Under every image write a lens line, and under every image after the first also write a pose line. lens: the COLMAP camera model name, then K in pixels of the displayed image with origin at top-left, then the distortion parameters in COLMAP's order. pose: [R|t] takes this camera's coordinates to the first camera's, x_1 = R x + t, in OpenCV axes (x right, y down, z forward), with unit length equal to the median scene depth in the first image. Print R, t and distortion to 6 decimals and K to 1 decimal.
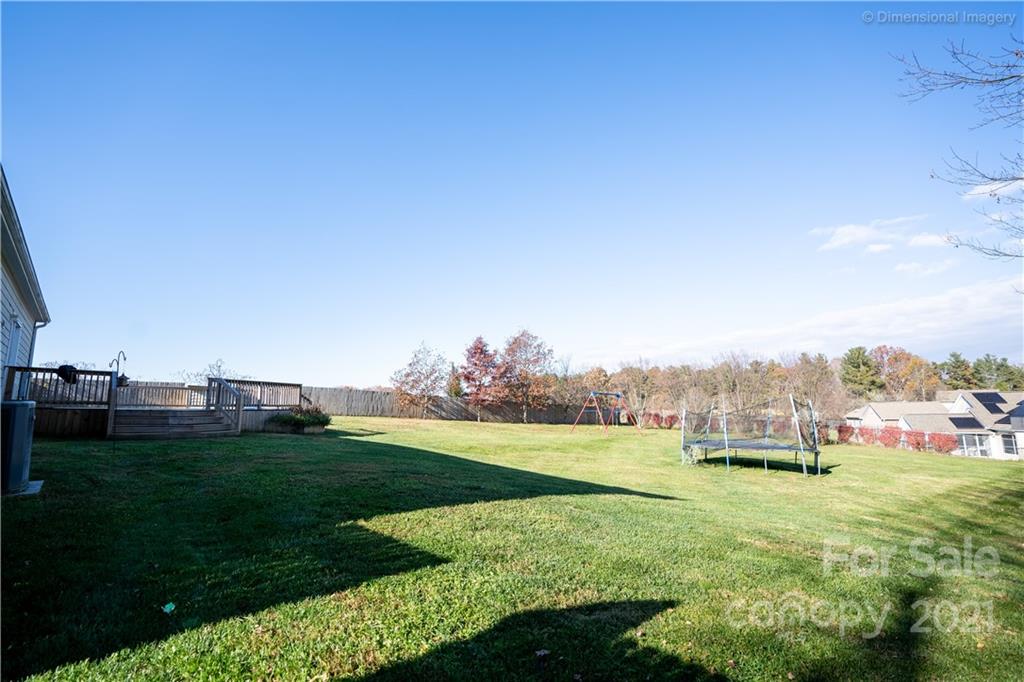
lens RADIAL K [[472.7, 0, 509.9], [0, 472.7, 335.6], [0, 0, 1]] dist [-0.035242, 0.005578]
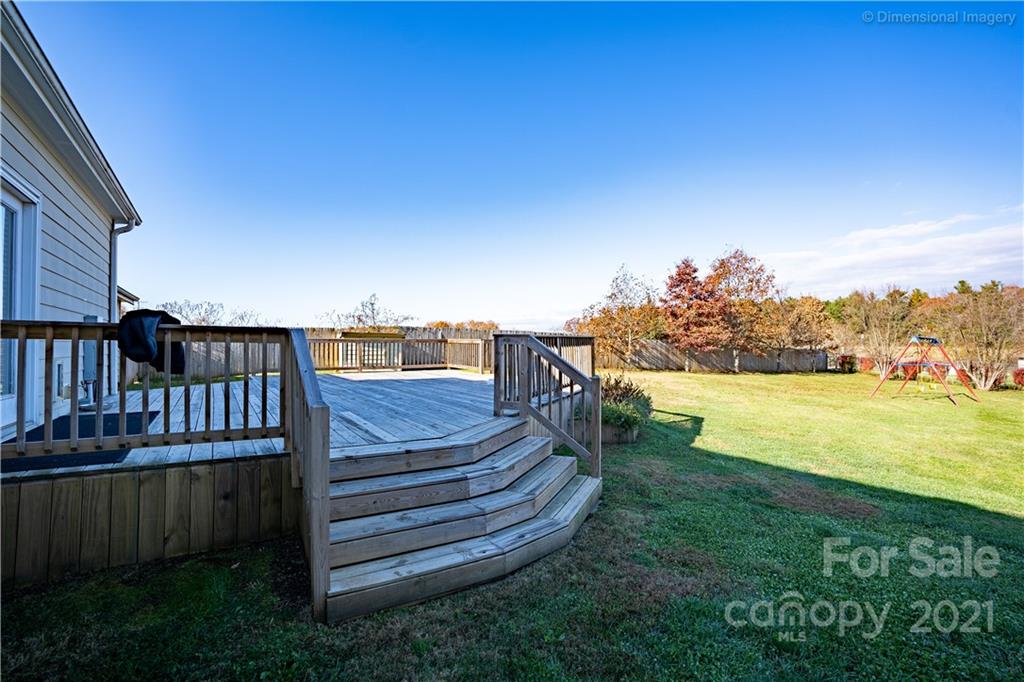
lens RADIAL K [[472.7, 0, 508.4], [0, 472.7, 341.2], [0, 0, 1]] dist [-0.035242, 0.005578]
pose [[0.983941, 0.002141, -0.178479, -0.219403], [0.024920, 0.988488, 0.149236, 0.014794], [0.176744, -0.151287, 0.972560, 0.240095]]
